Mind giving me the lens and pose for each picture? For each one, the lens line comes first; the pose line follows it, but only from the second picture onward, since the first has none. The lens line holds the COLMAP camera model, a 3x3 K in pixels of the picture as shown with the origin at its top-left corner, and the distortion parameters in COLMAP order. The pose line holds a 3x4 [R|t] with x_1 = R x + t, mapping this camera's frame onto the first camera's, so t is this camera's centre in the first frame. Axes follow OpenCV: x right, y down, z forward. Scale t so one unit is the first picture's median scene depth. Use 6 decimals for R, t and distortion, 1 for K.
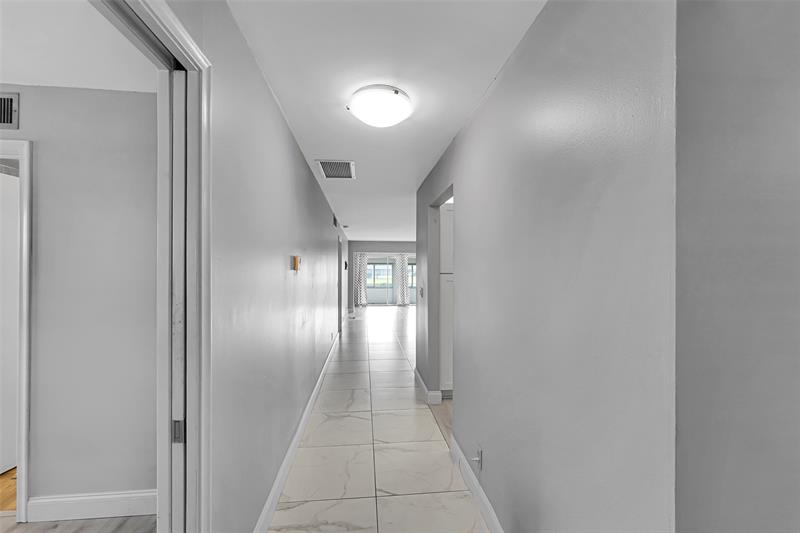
lens RADIAL K [[322.9, 0, 401.1], [0, 322.9, 271.3], [0, 0, 1]] dist [0.001949, 0.000255]
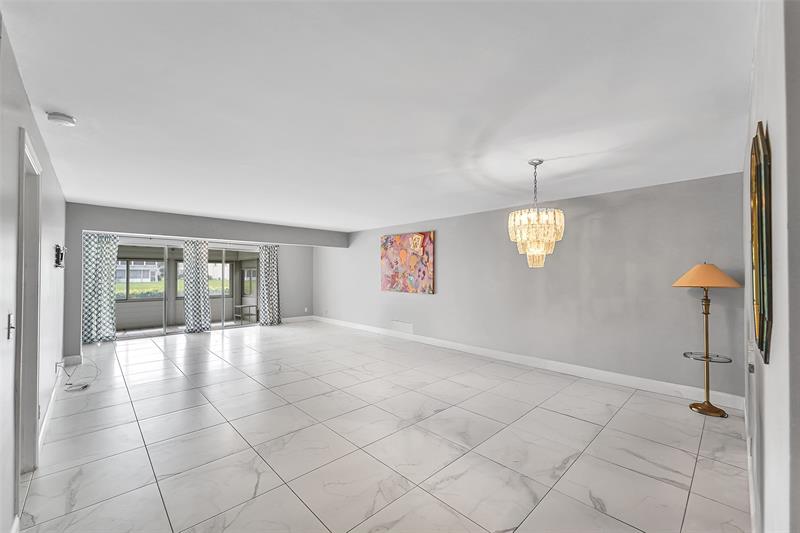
lens RADIAL K [[322.9, 0, 401.1], [0, 322.9, 271.3], [0, 0, 1]] dist [0.001949, 0.000255]
pose [[0.797000, 0.001582, 0.603978, -0.055643], [0.002200, 0.999982, -0.005522, 0.002207], [-0.603976, 0.005730, 0.796982, 0.317599]]
